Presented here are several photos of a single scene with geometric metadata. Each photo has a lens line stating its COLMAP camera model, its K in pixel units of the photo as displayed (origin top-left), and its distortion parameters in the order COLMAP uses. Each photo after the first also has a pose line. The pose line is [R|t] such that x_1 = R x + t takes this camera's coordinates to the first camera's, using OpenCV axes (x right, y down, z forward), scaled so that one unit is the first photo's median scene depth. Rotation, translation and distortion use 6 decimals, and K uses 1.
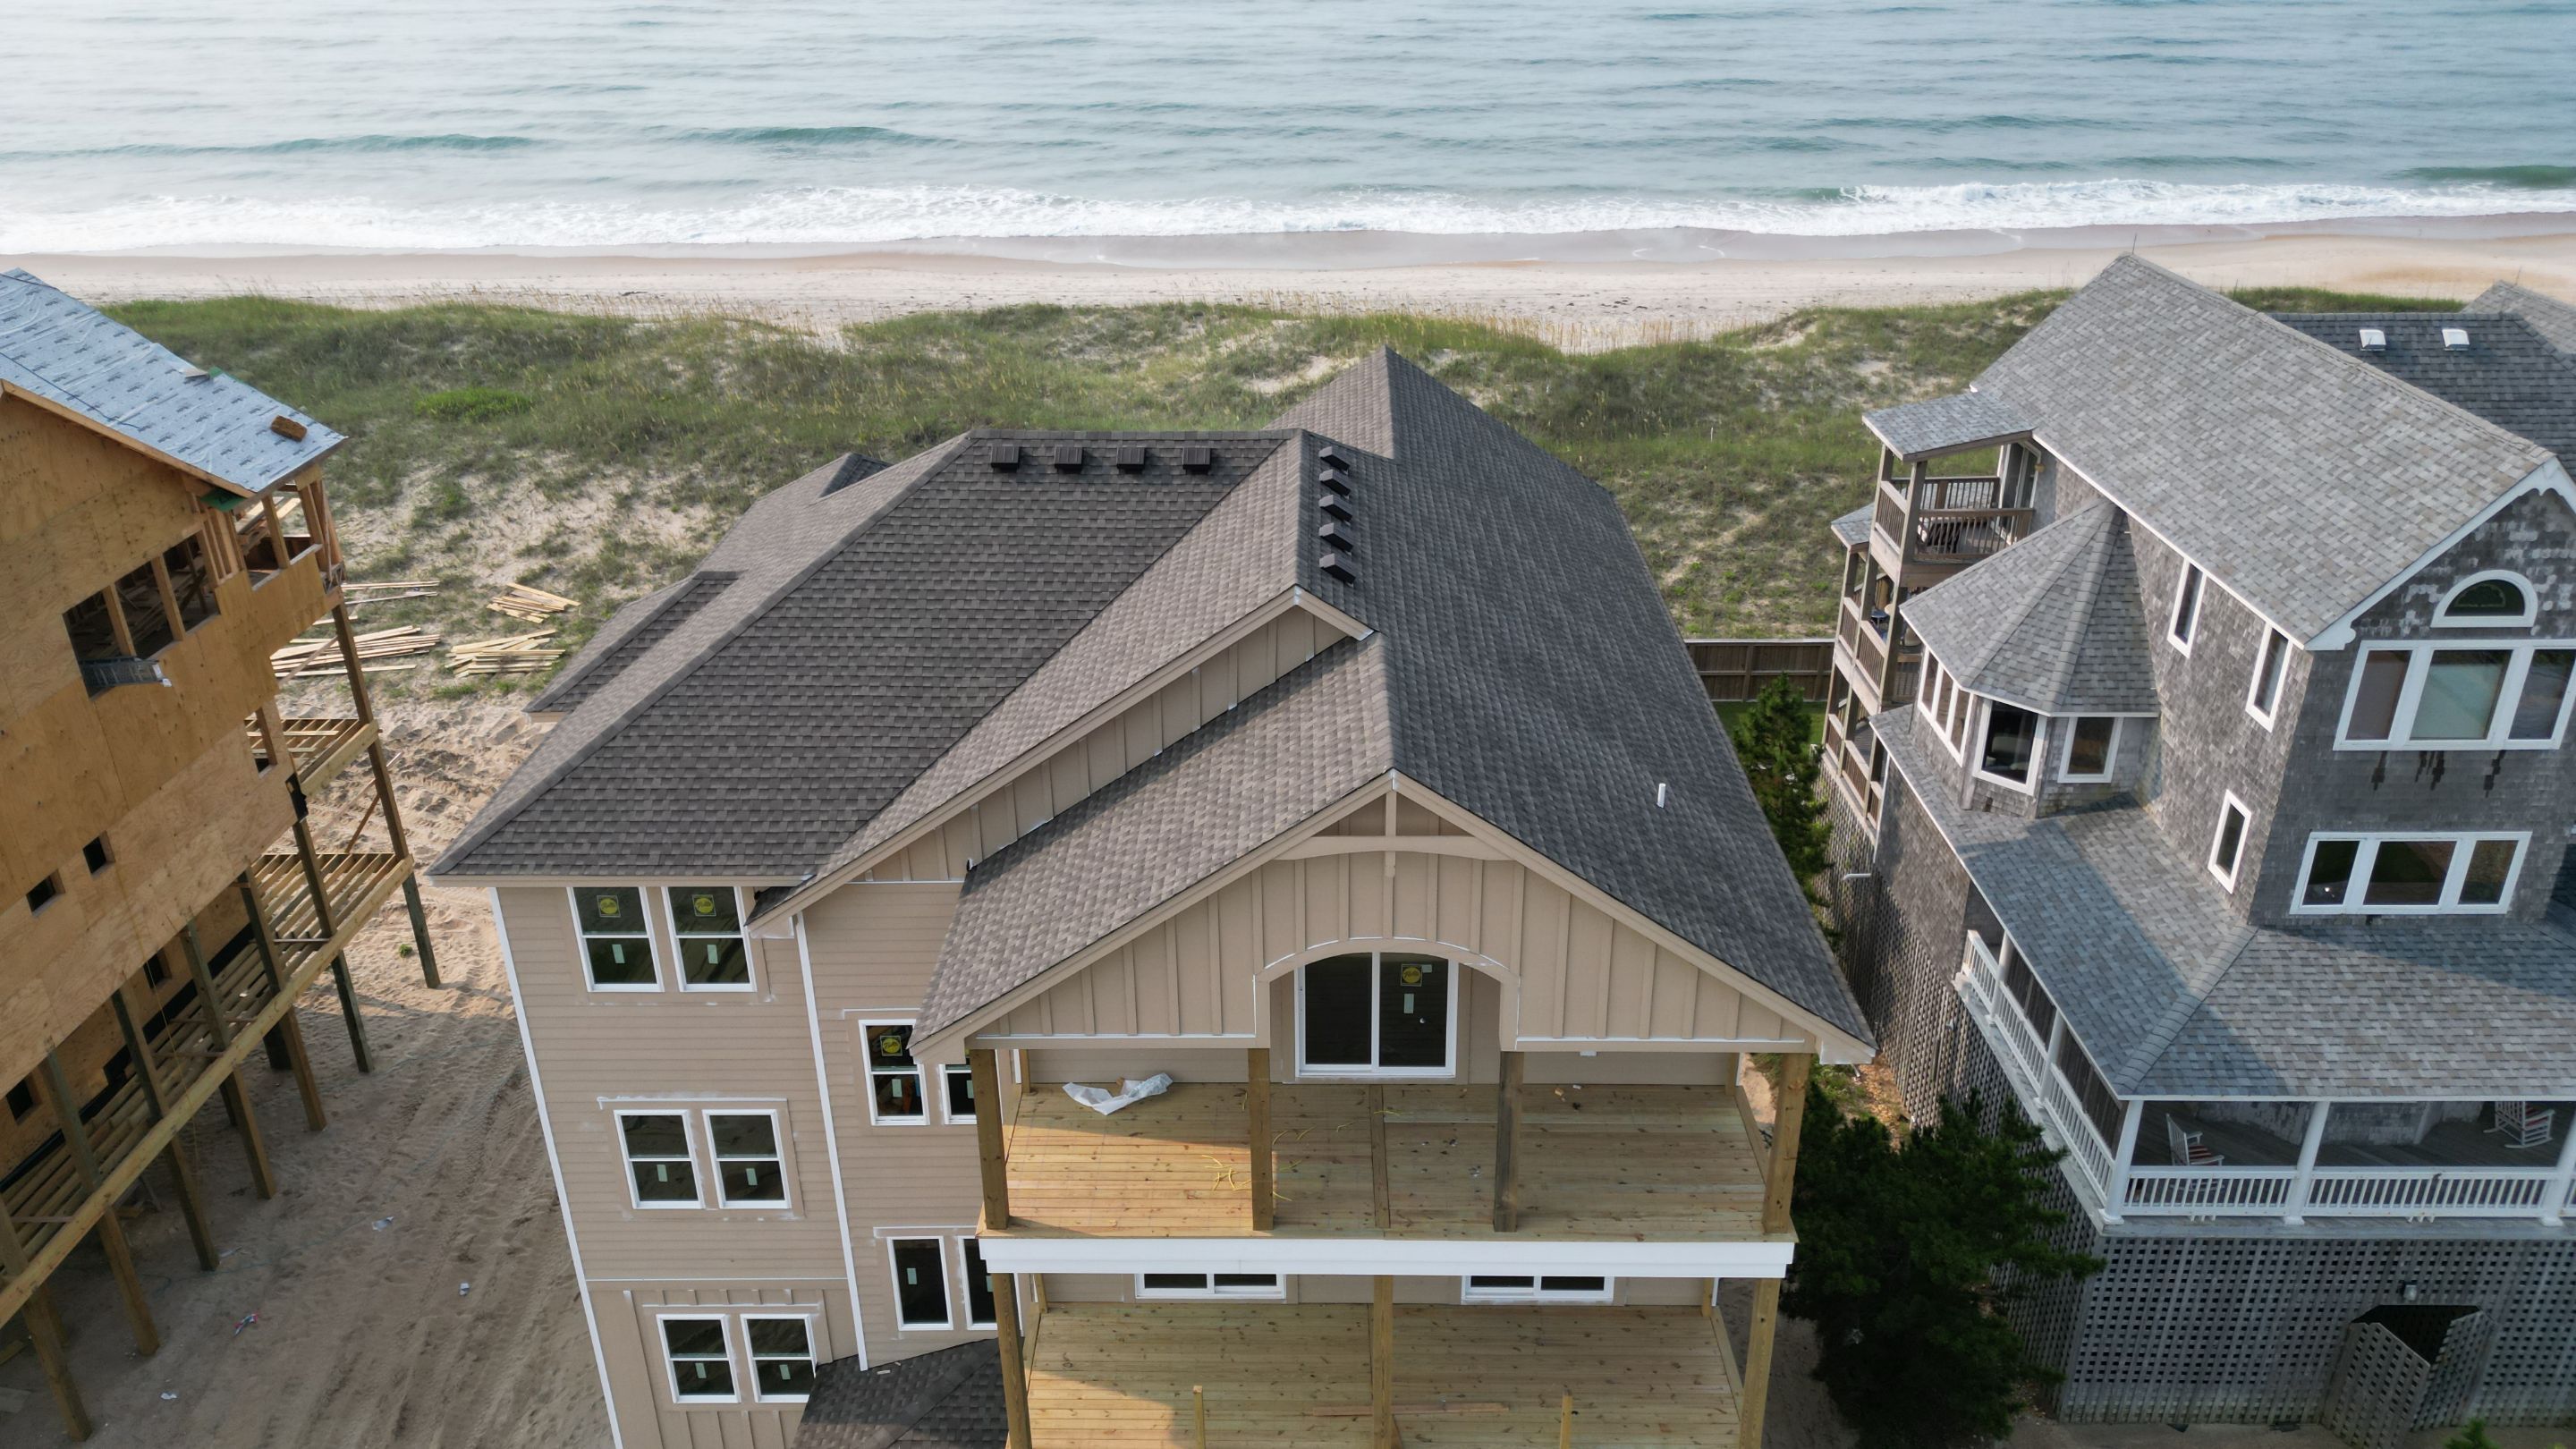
lens RADIAL K [[1802.3, 0, 1289.4], [0, 1802.3, 720.7], [0, 0, 1]] dist [0.064762, -0.063954]
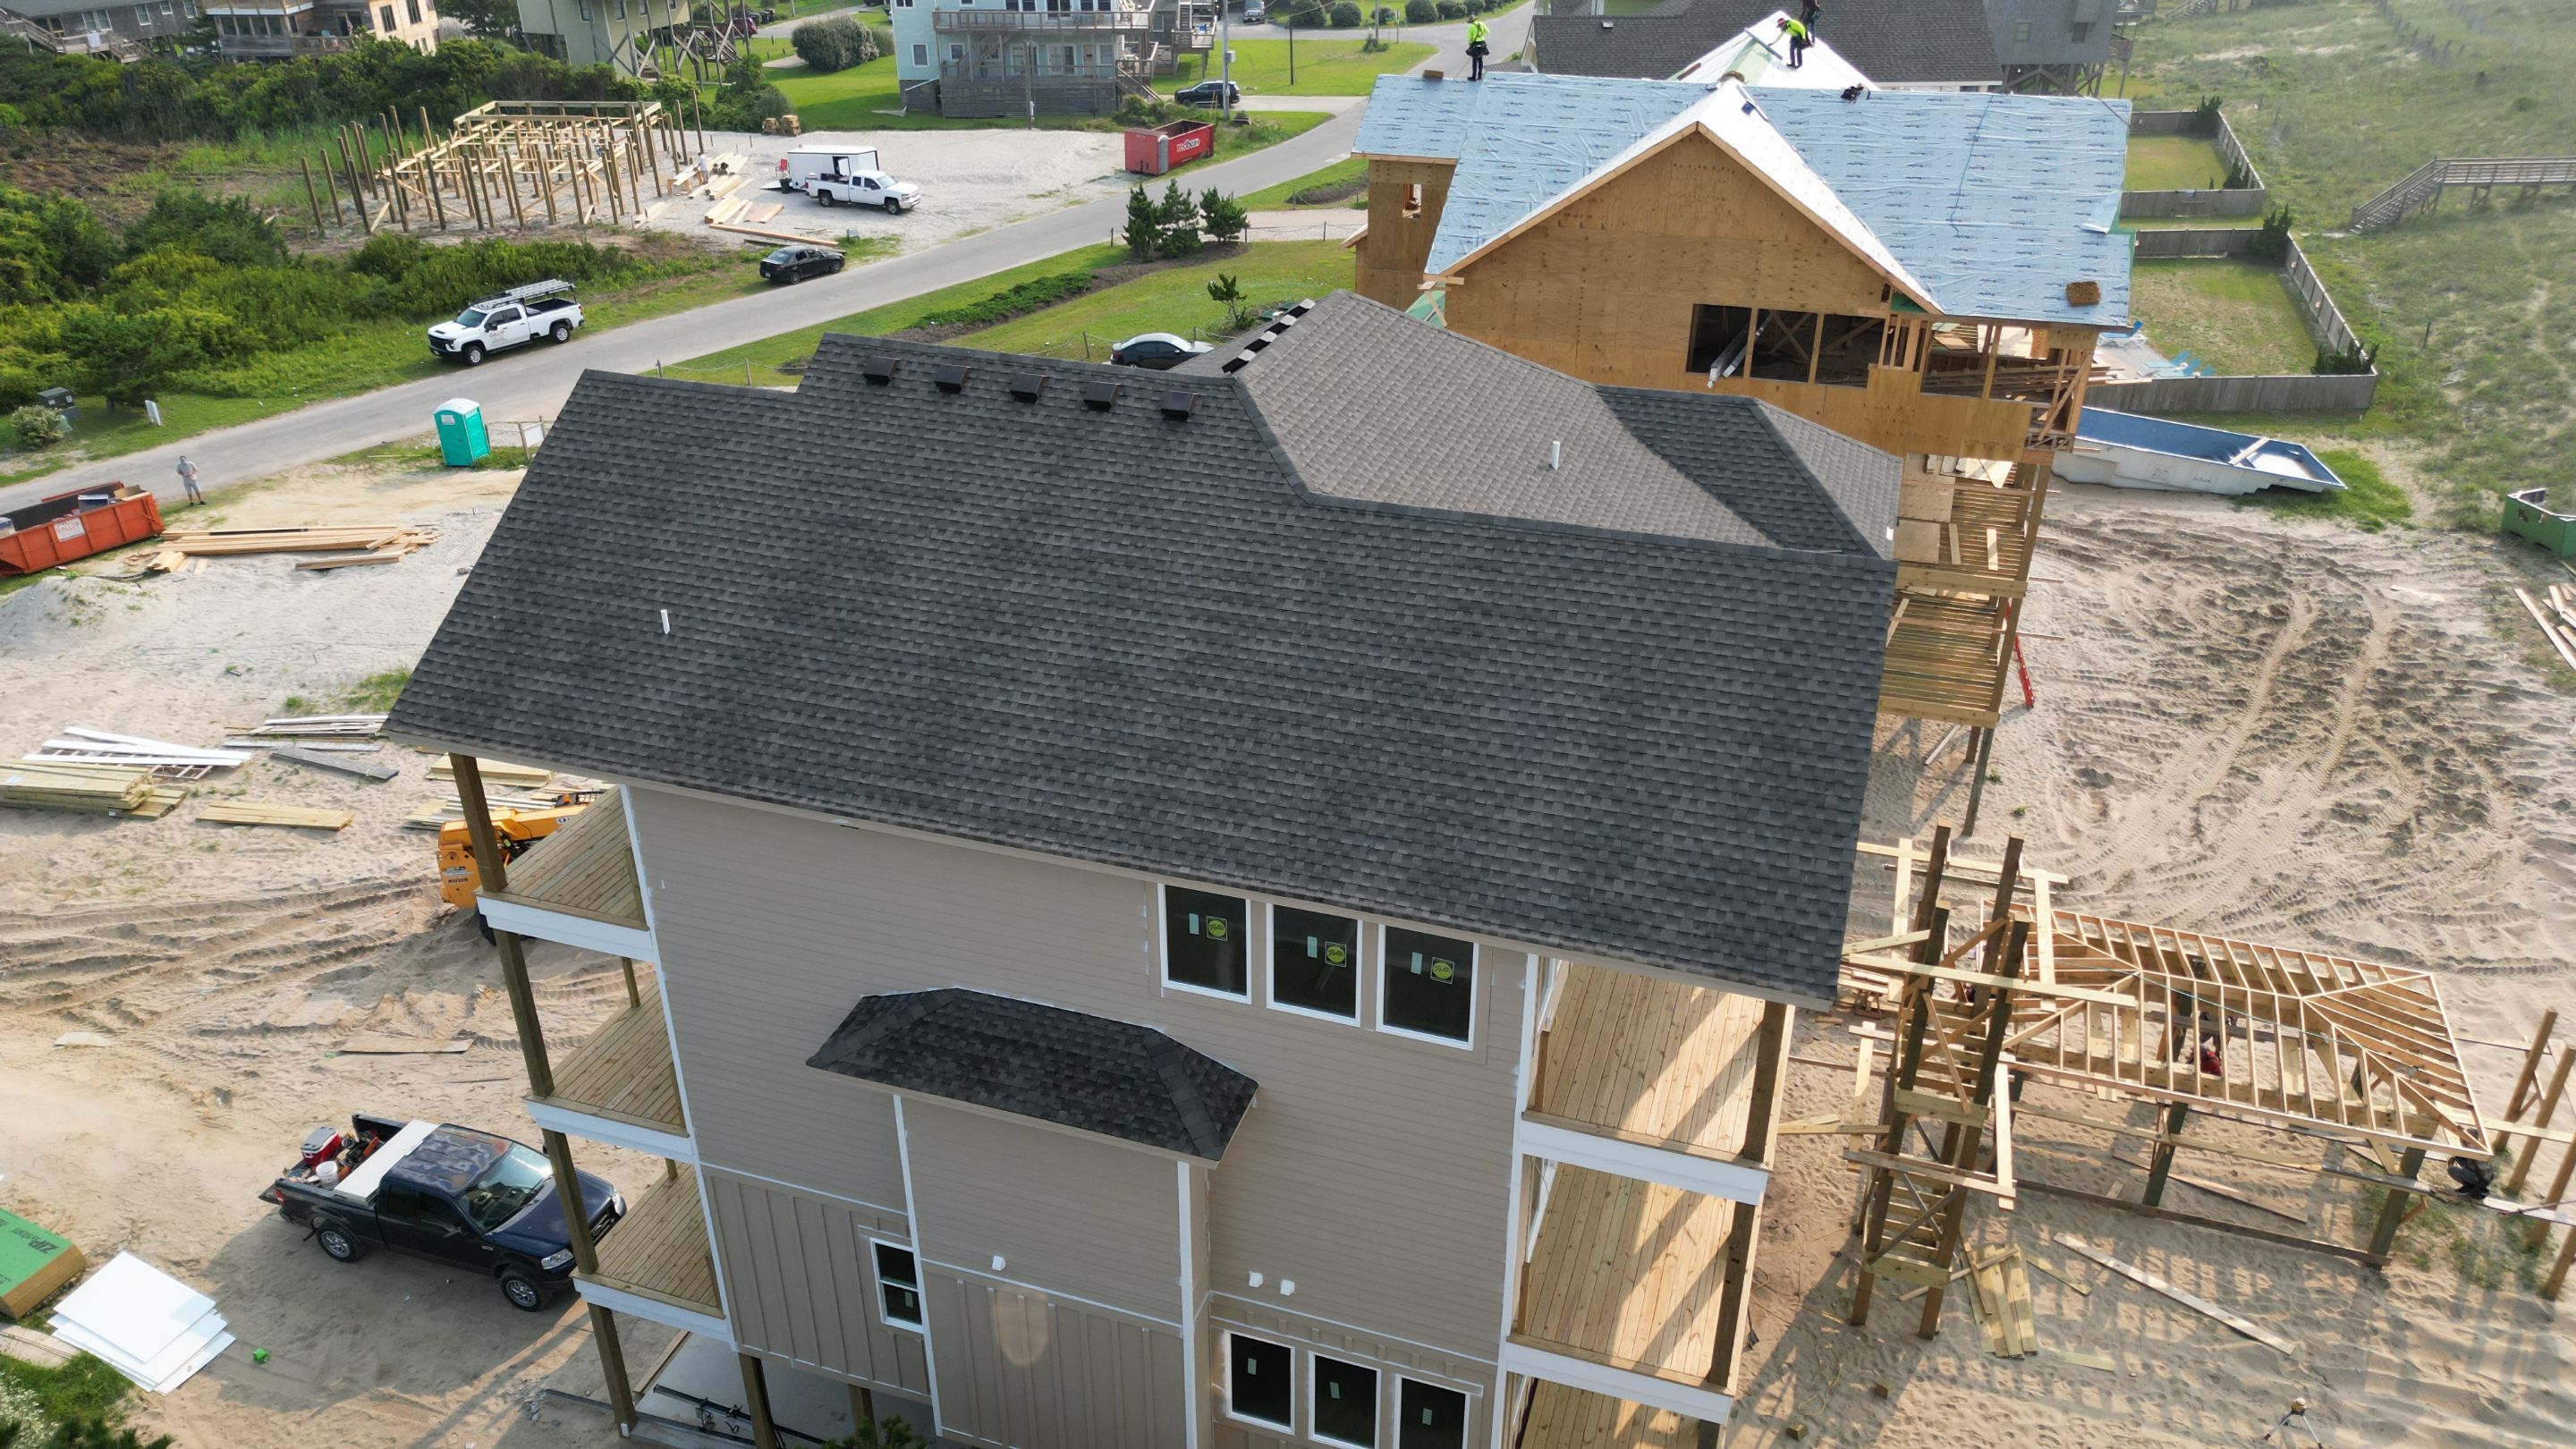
lens RADIAL K [[1802.3, 0, 1286.1], [0, 1802.3, 716.8], [0, 0, 1]] dist [0.064762, -0.063954]
pose [[-0.303743, 0.460405, -0.834127, 0.656286], [-0.404130, 0.730569, 0.550407, -0.427338], [0.862797, 0.504278, -0.035841, 0.877748]]
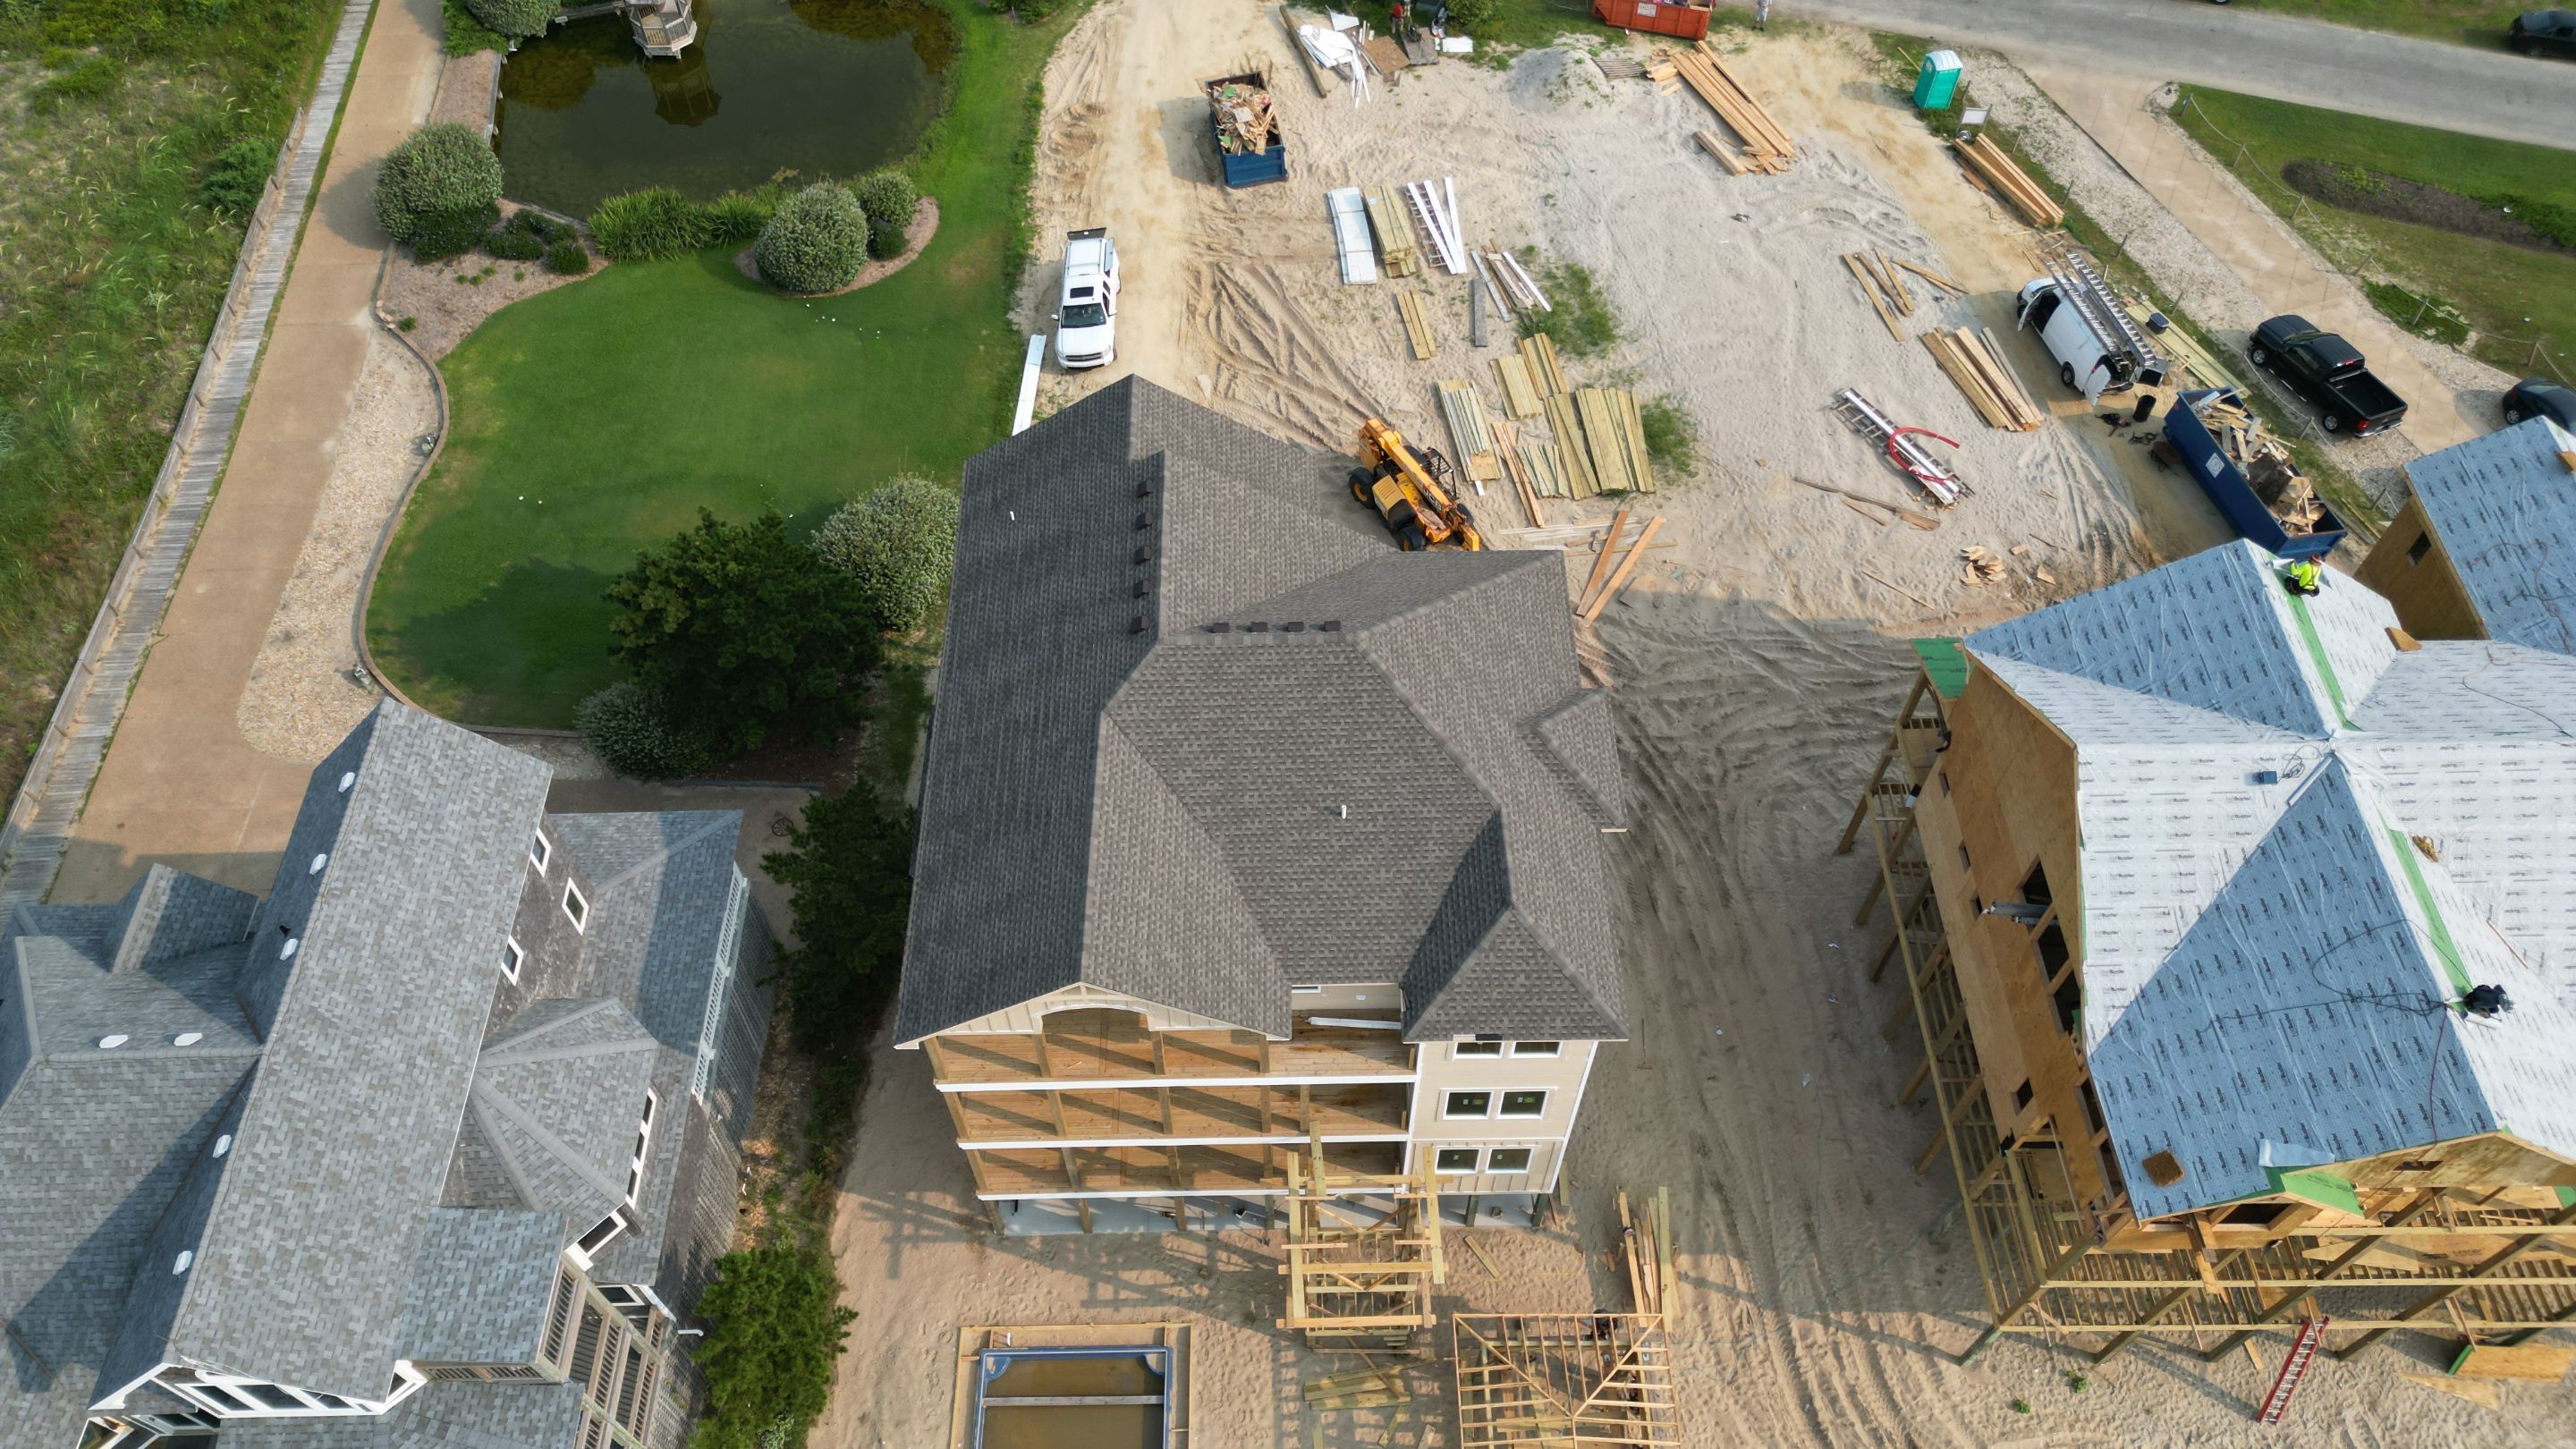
lens RADIAL K [[1802.3, 0, 1284.7], [0, 1802.3, 719.9], [0, 0, 1]] dist [0.064762, -0.063954]
pose [[-0.999479, 0.031896, -0.004851, -0.076641], [0.000933, 0.178873, 0.983872, -1.369458], [0.032249, 0.983355, -0.178810, 1.055423]]
